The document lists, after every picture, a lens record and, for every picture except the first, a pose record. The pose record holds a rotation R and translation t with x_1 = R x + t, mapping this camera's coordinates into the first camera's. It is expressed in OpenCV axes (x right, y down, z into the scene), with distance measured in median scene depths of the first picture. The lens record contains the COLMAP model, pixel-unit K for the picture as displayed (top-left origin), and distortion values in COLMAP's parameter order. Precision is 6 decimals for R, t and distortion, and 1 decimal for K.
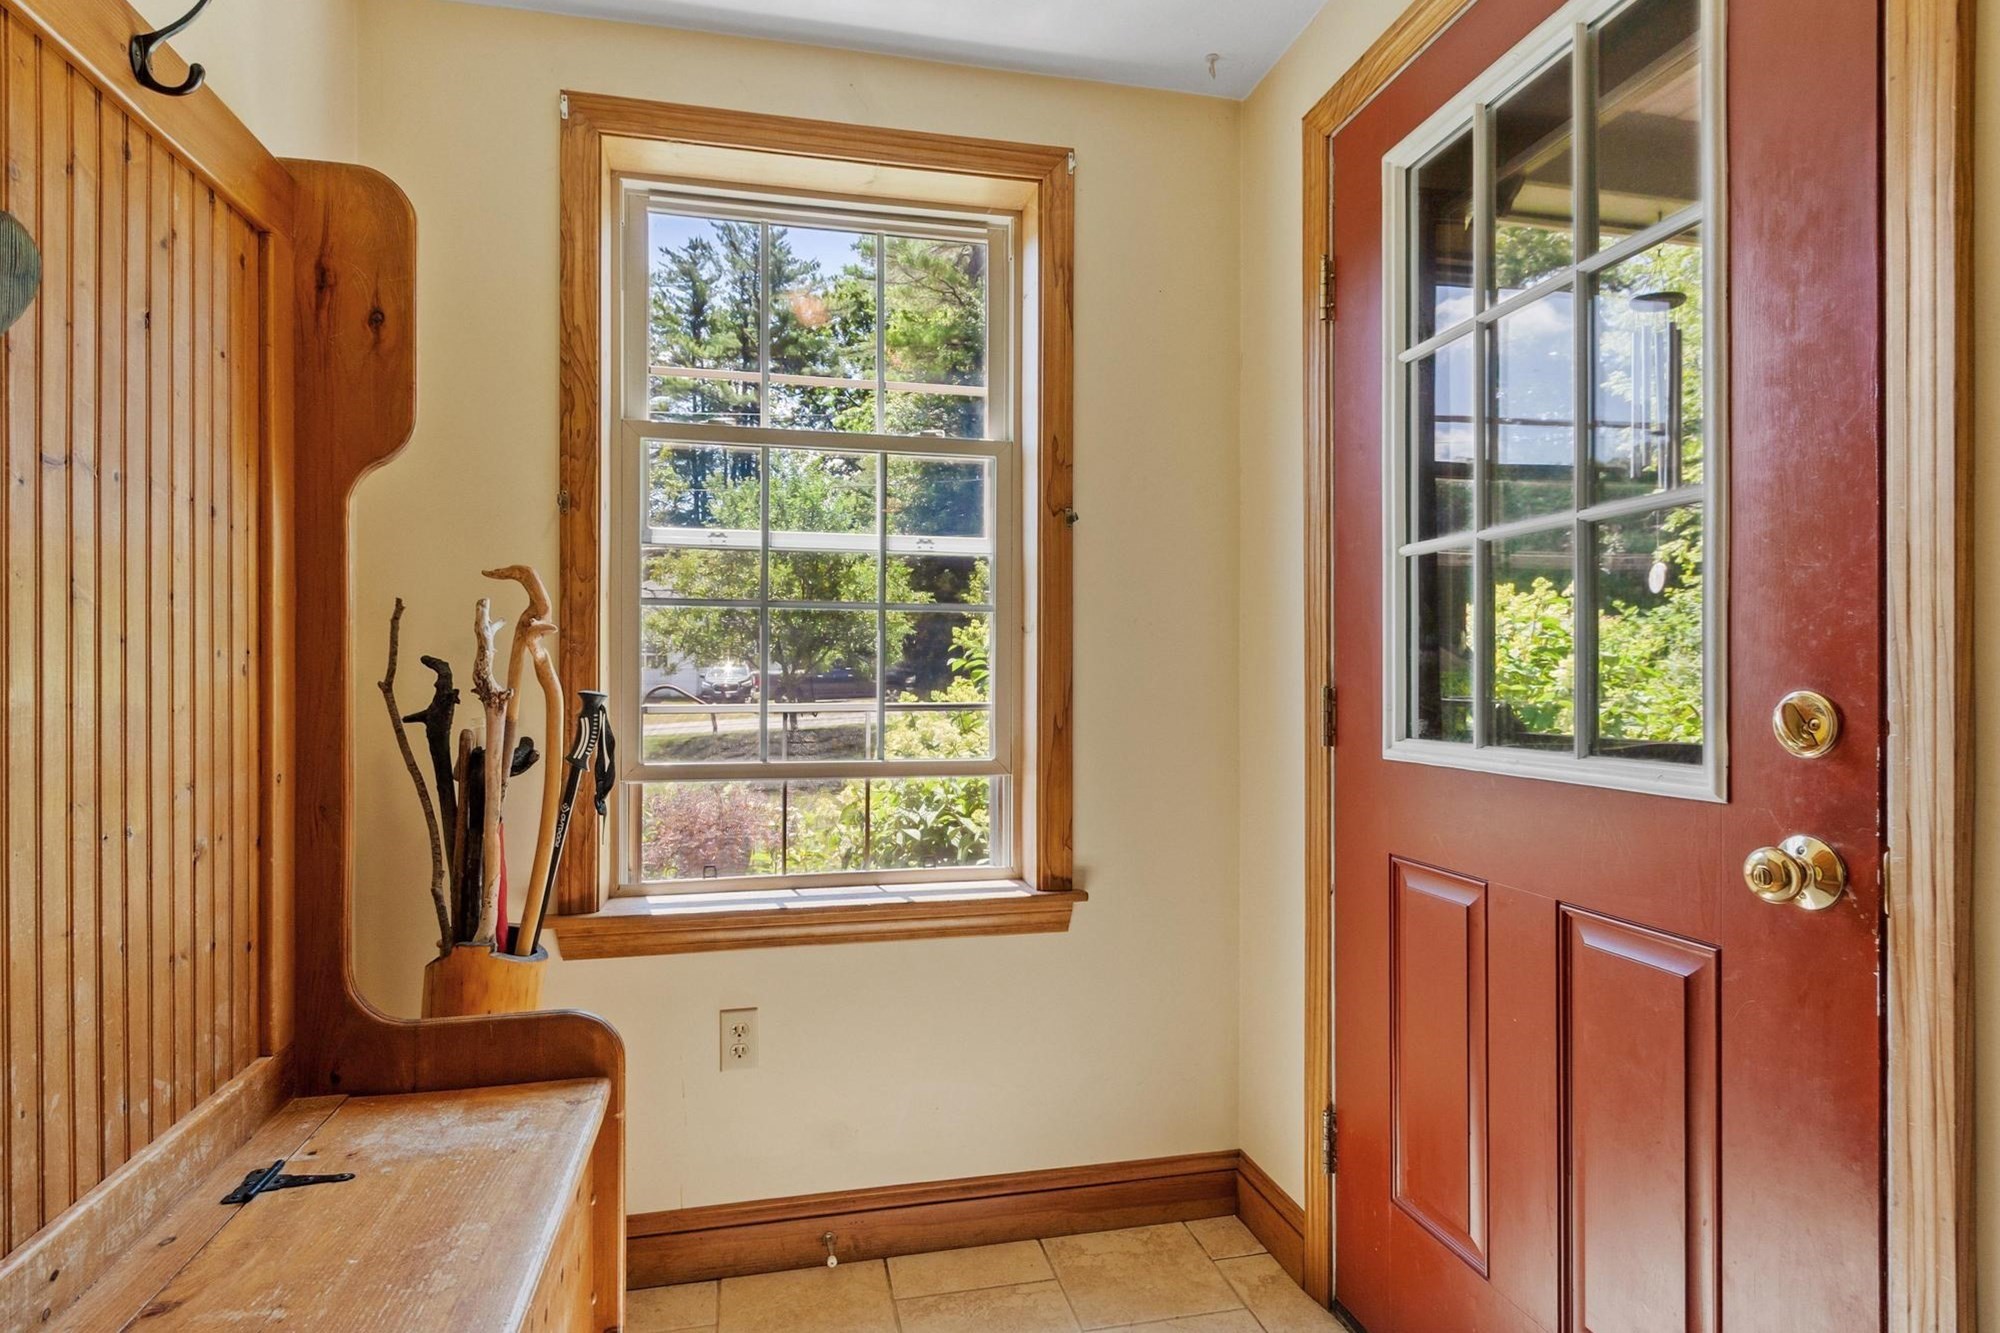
lens RADIAL K [[1034.6, 0, 1001.7], [0, 1034.6, 672.8], [0, 0, 1]] dist [0.001242, -0.000861]
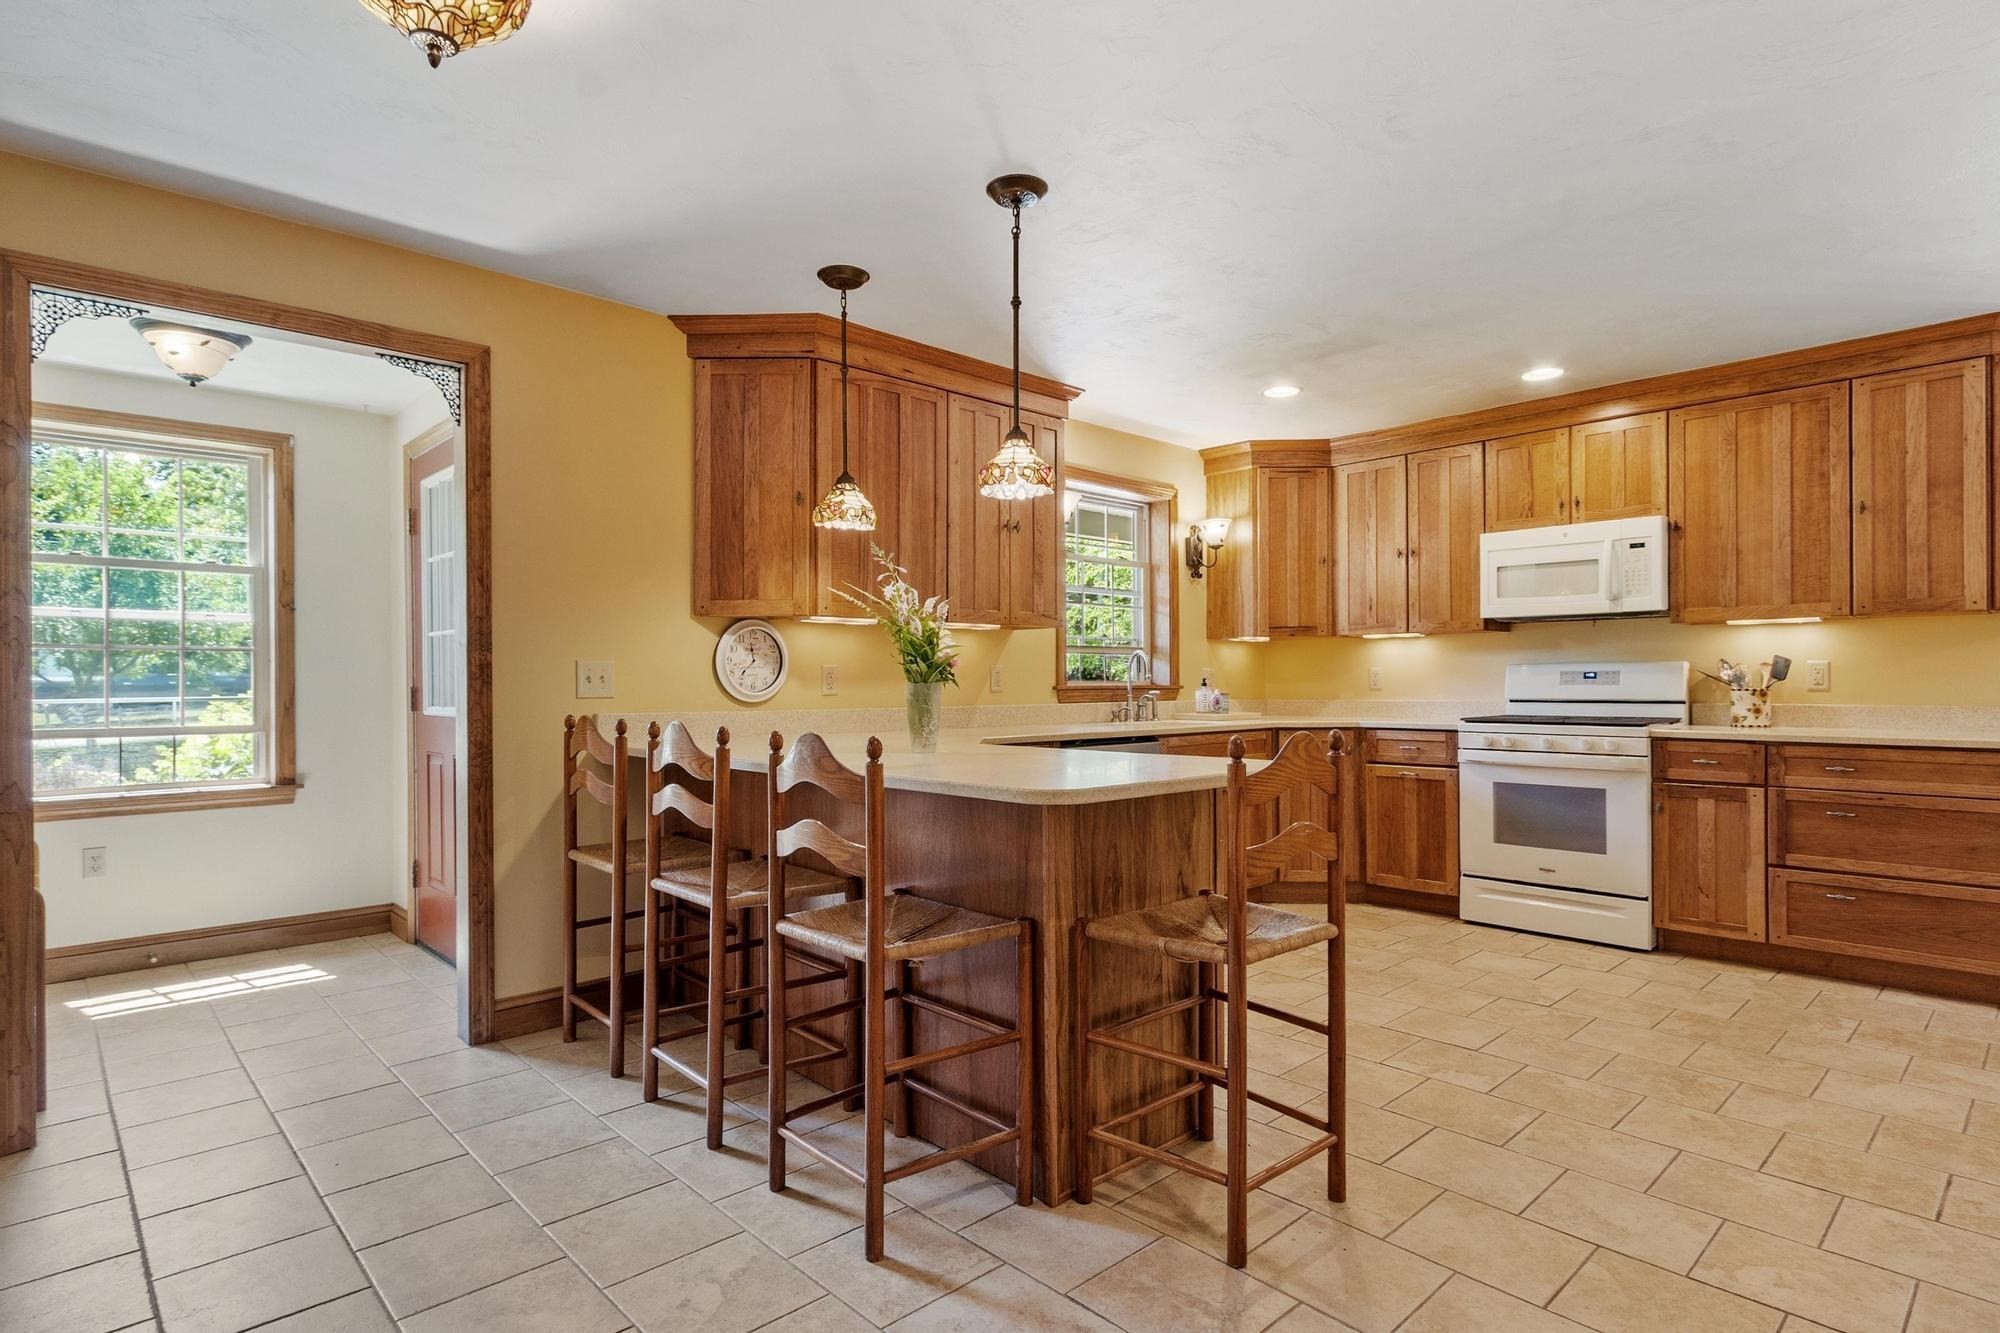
lens RADIAL K [[1034.6, 0, 987.1], [0, 1034.6, 683.4], [0, 0, 1]] dist [0.001242, -0.000861]
pose [[0.867875, -0.006143, 0.496745, 0.245838], [0.003887, 0.999977, 0.005575, -0.002845], [-0.496768, -0.002908, 0.867879, -1.546011]]
